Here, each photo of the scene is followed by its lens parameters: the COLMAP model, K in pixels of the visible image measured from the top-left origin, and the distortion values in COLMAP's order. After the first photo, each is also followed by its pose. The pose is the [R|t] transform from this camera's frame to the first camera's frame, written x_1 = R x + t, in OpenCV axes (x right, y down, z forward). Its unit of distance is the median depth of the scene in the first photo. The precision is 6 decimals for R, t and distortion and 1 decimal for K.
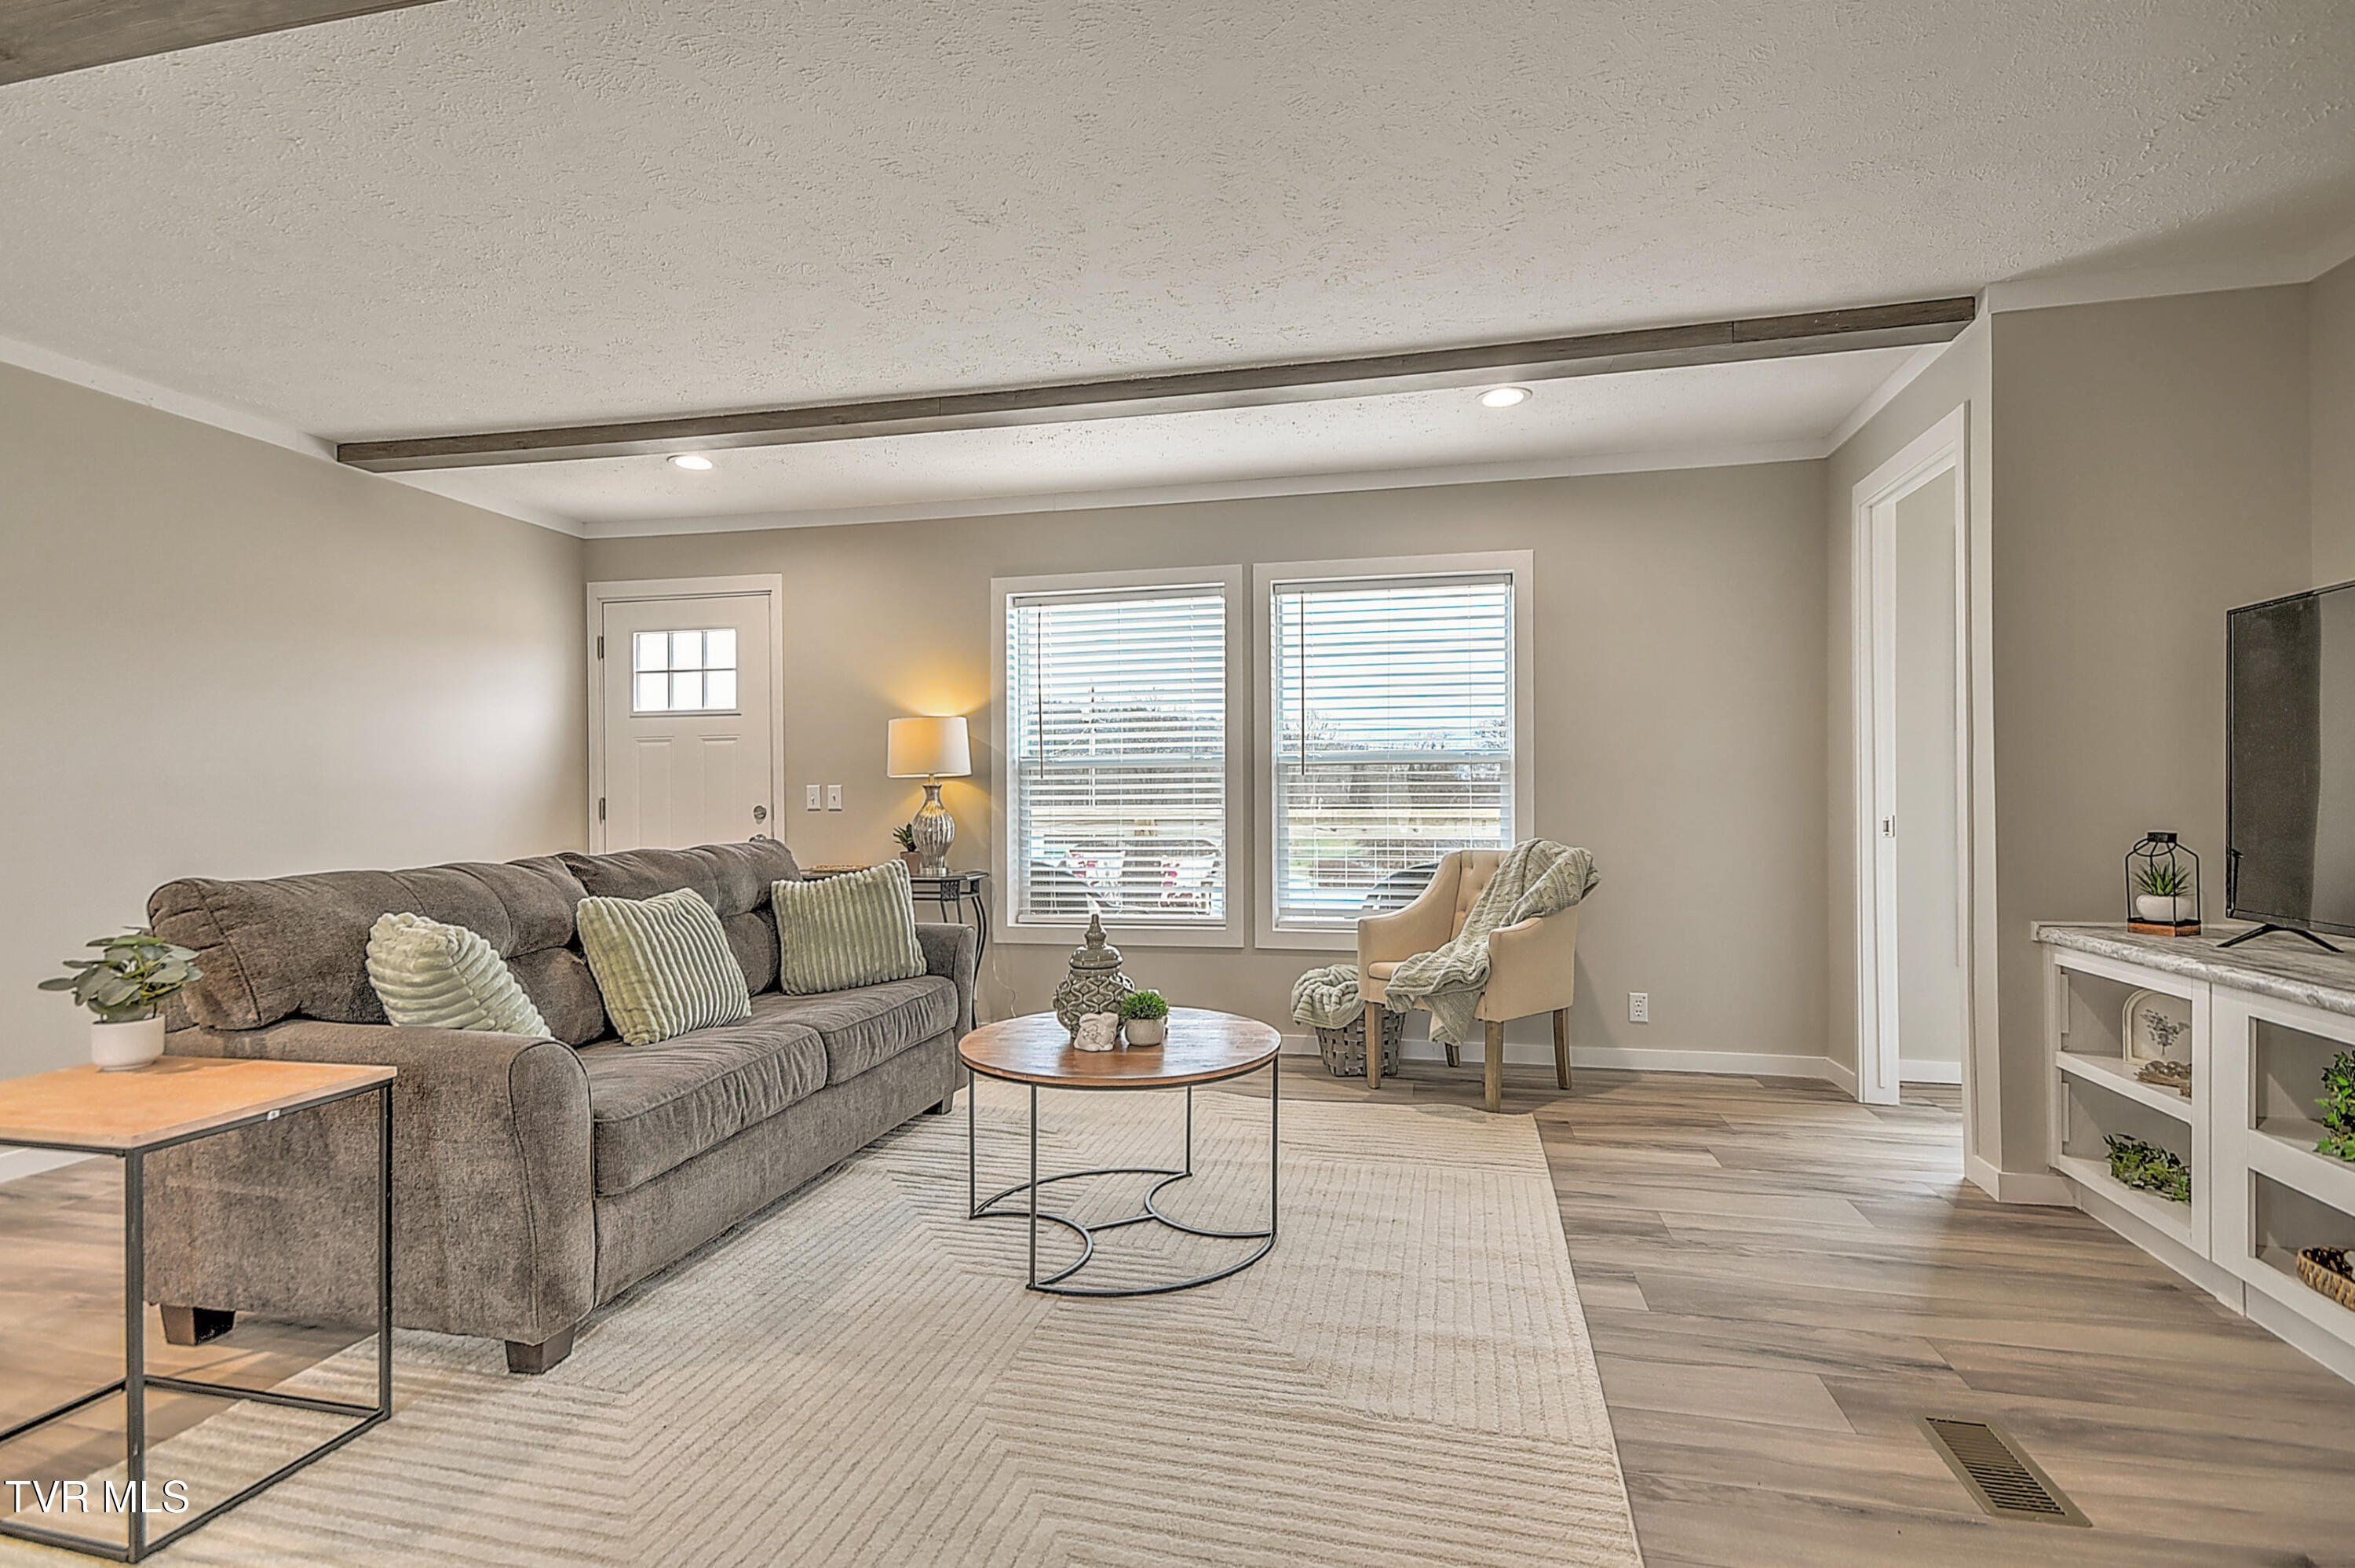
lens RADIAL K [[1117.1, 0, 1182.4], [0, 1117.1, 807.8], [0, 0, 1]] dist [0.019238, -0.000516]
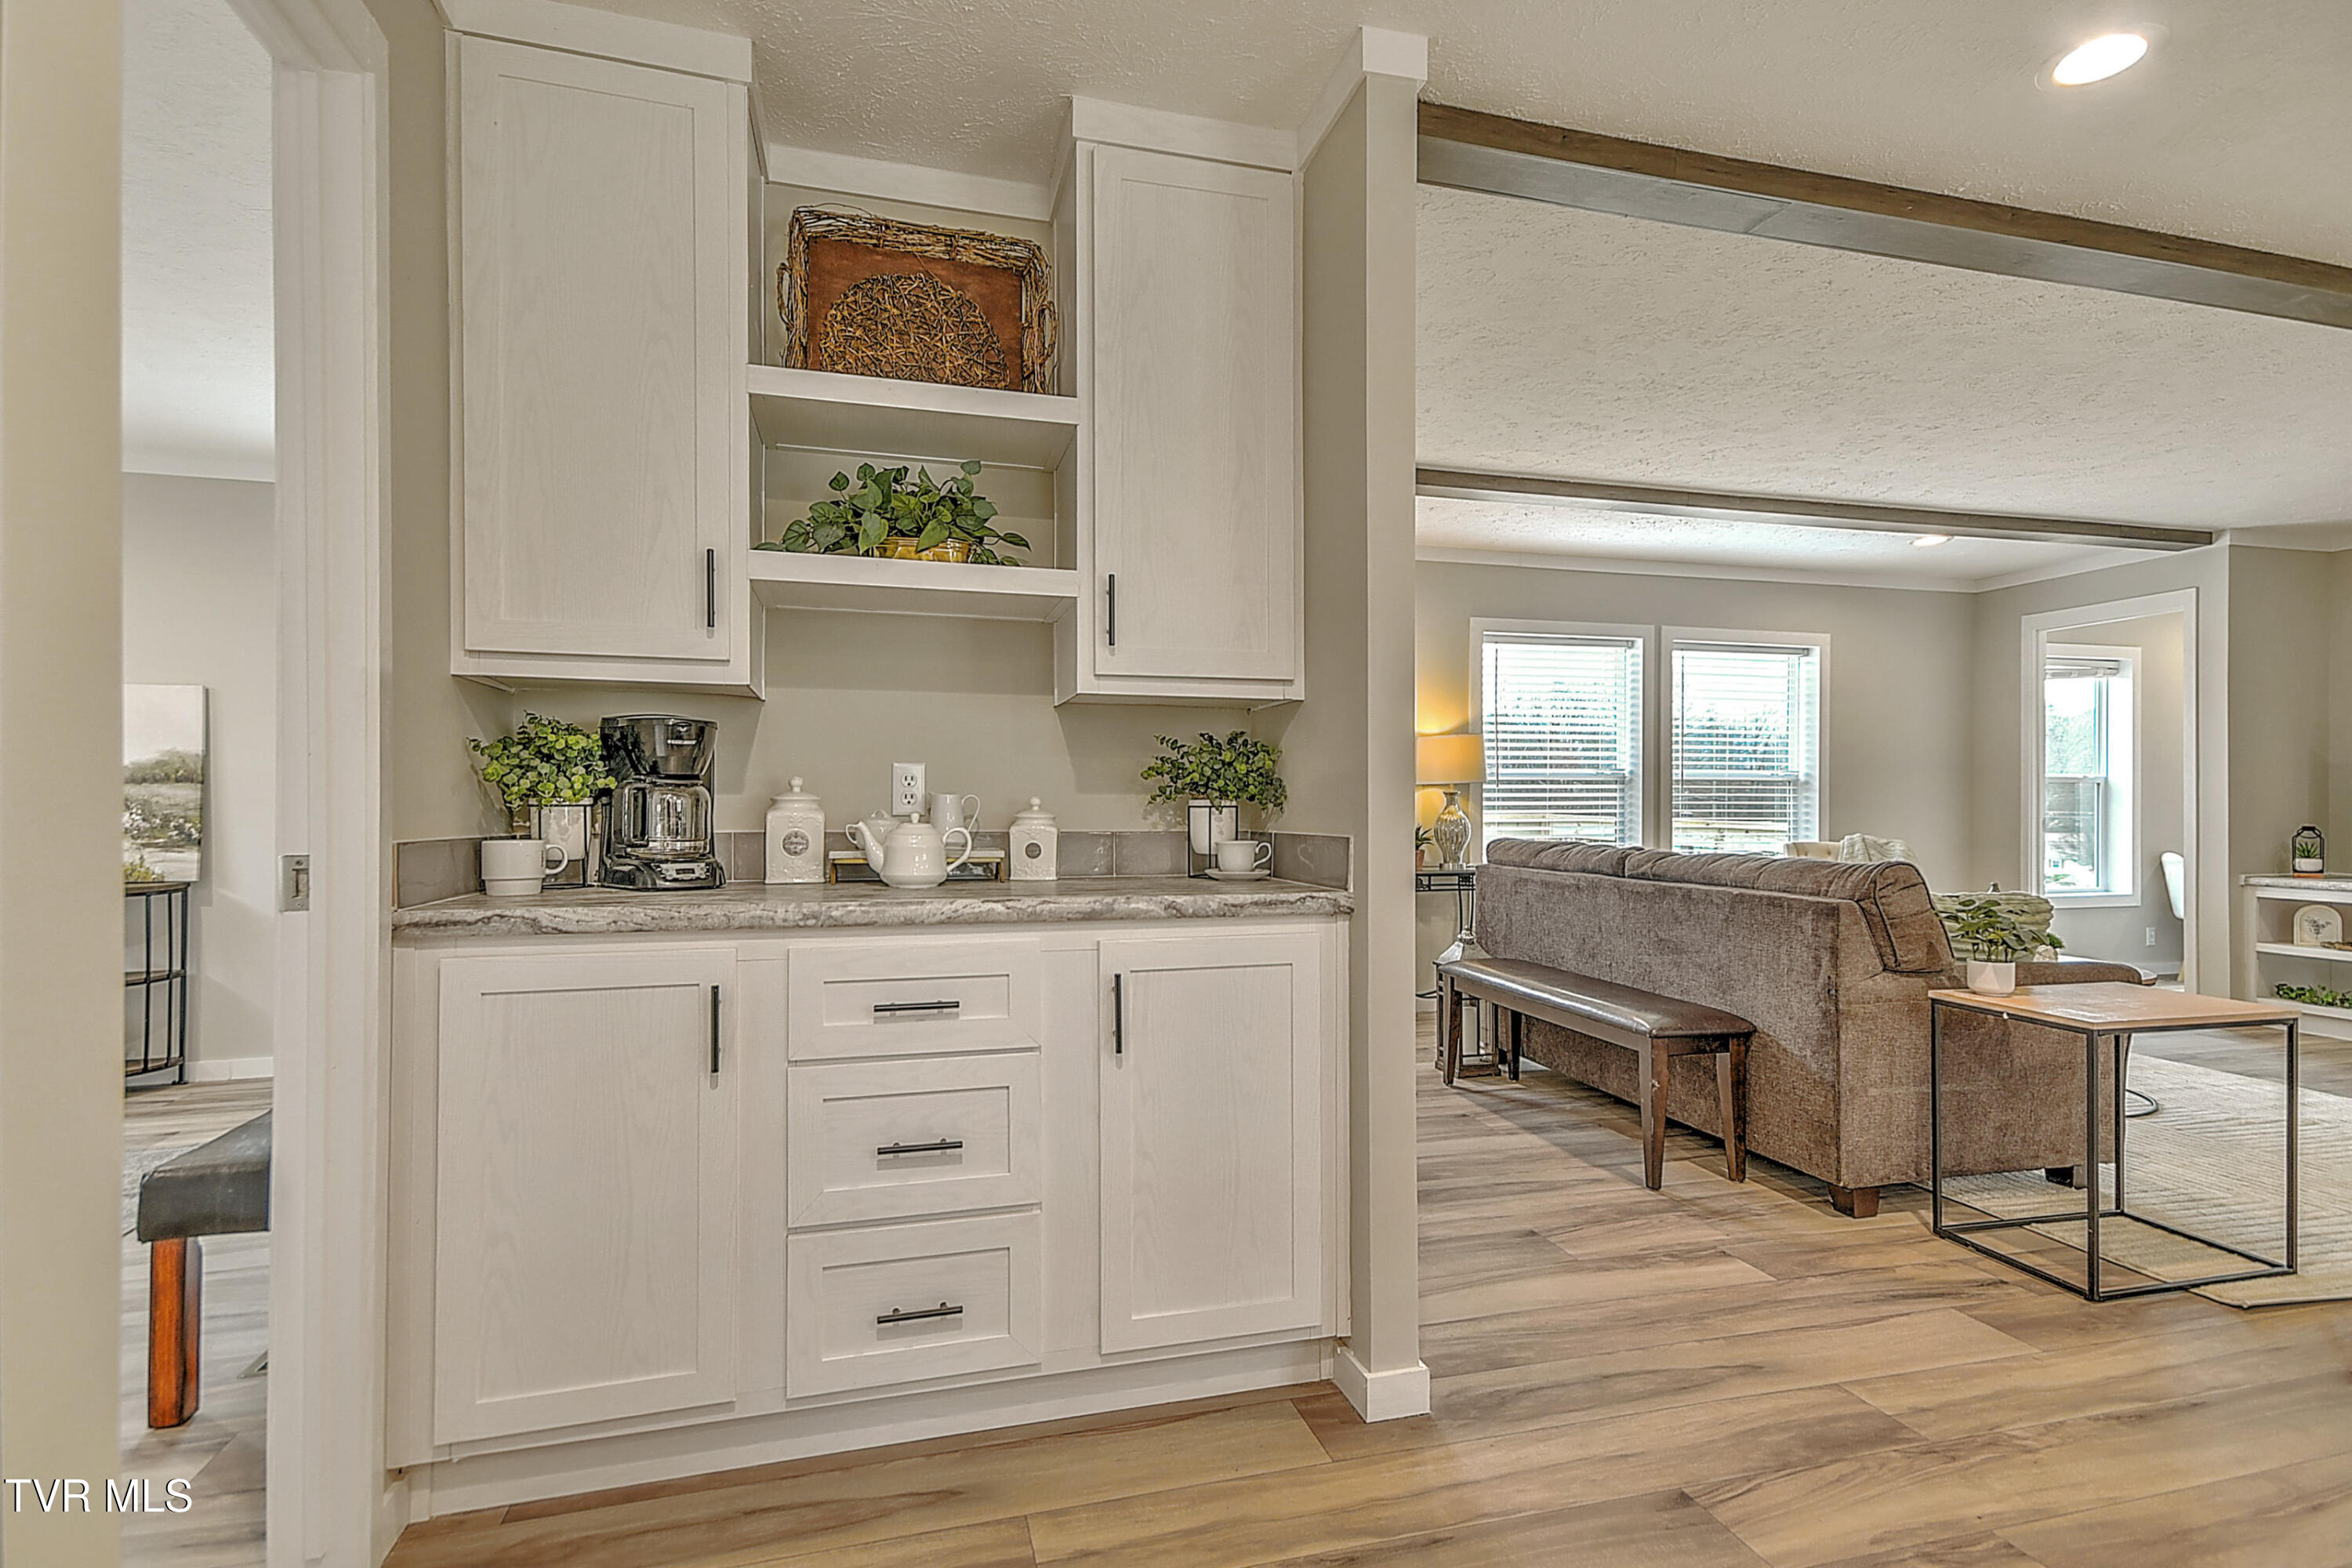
lens RADIAL K [[1115.9, 0, 1180.9], [0, 1115.9, 807.8], [0, 0, 1]] dist [0.019238, -0.000516]
pose [[0.885925, 0.004680, 0.463806, -1.091580], [-0.001191, 0.999969, -0.007817, 0.005811], [-0.463828, 0.006373, 0.885903, 0.106516]]
